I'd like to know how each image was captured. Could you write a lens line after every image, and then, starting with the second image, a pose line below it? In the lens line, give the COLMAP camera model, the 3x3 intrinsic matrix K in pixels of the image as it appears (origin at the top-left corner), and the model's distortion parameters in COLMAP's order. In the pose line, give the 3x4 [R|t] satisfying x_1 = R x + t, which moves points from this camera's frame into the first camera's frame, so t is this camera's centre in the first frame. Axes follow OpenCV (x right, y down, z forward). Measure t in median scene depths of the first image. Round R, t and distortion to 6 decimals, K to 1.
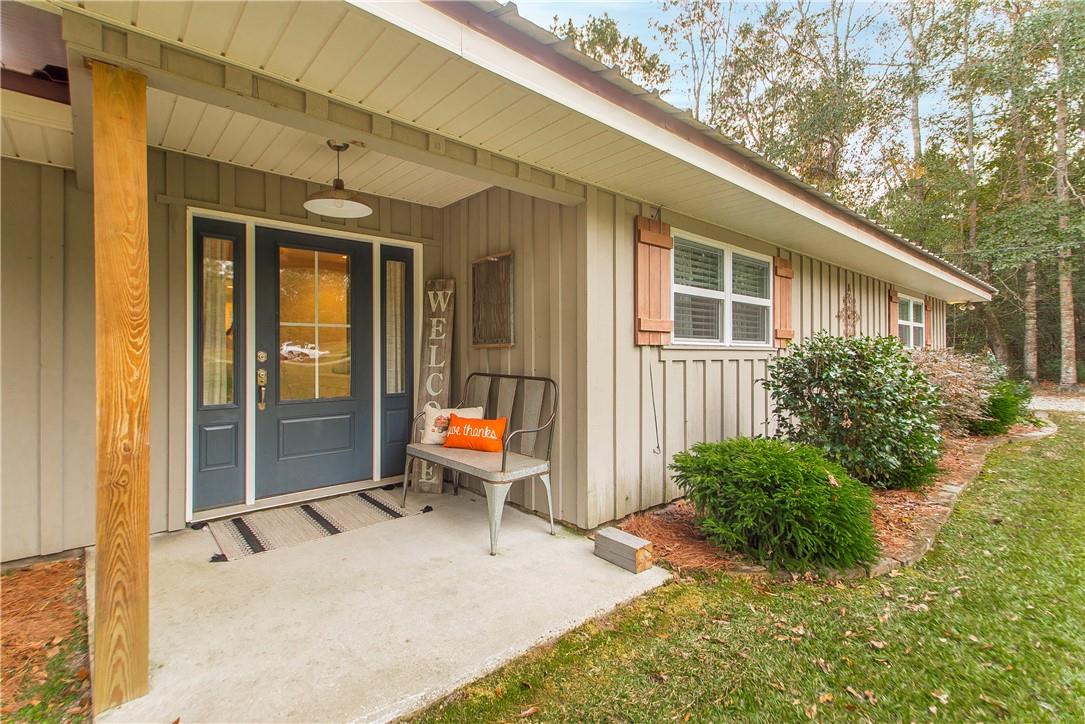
lens RADIAL K [[498.7, 0, 540.4], [0, 498.7, 357.8], [0, 0, 1]] dist [0.005801, -0.001616]
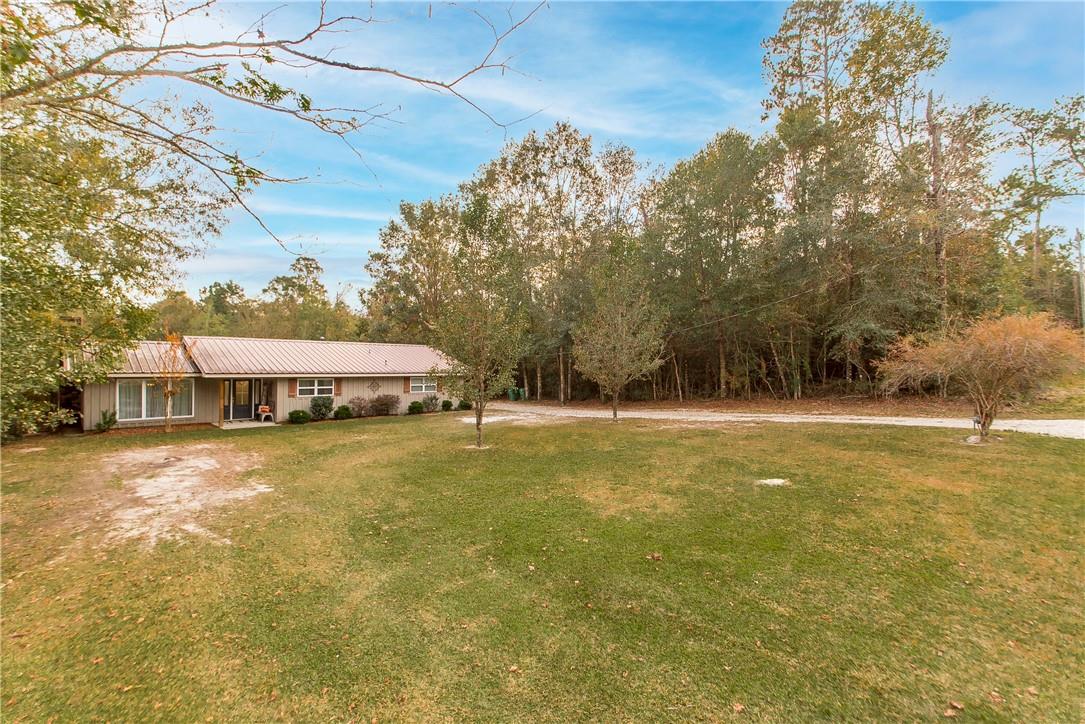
lens RADIAL K [[498.7, 0, 546.2], [0, 498.7, 365.2], [0, 0, 1]] dist [0.005801, -0.001616]
pose [[0.999024, 0.014911, 0.041575, 3.140278], [-0.014671, 0.999874, -0.006071, -0.435971], [-0.041660, 0.005455, 0.999117, -5.506846]]
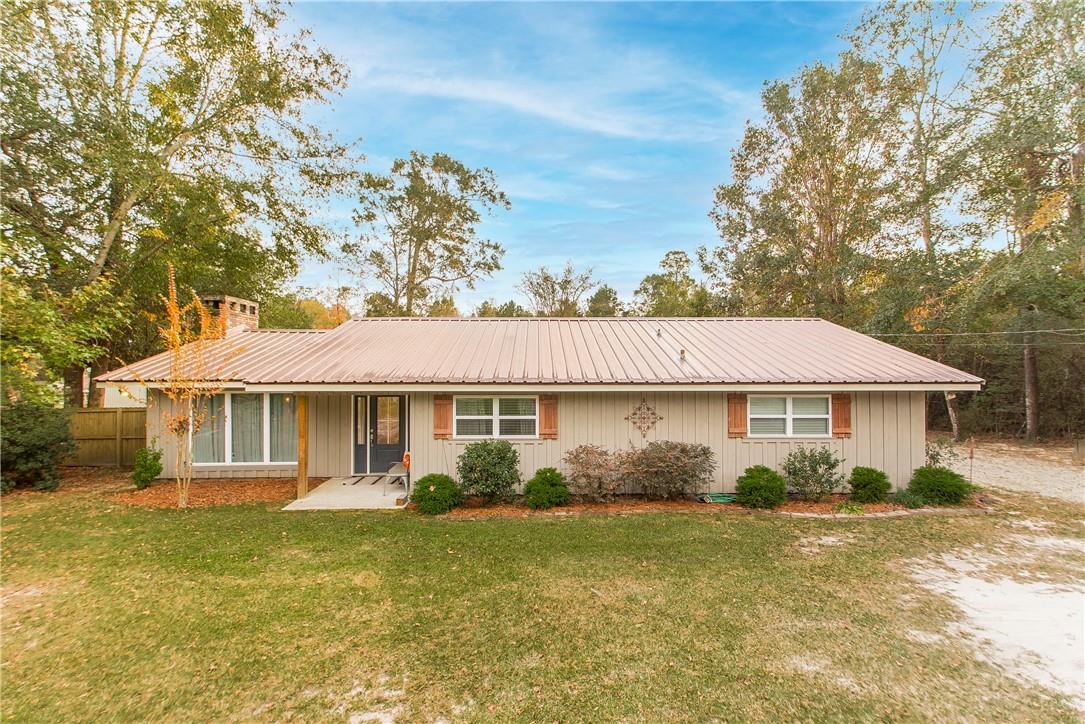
lens RADIAL K [[498.7, 0, 539.9], [0, 498.7, 369.4], [0, 0, 1]] dist [0.005801, -0.001616]
pose [[0.754148, 0.005625, -0.656681, 2.342747], [-0.005269, 0.999983, 0.002515, -0.402689], [0.656684, 0.001563, 0.754164, -0.735978]]
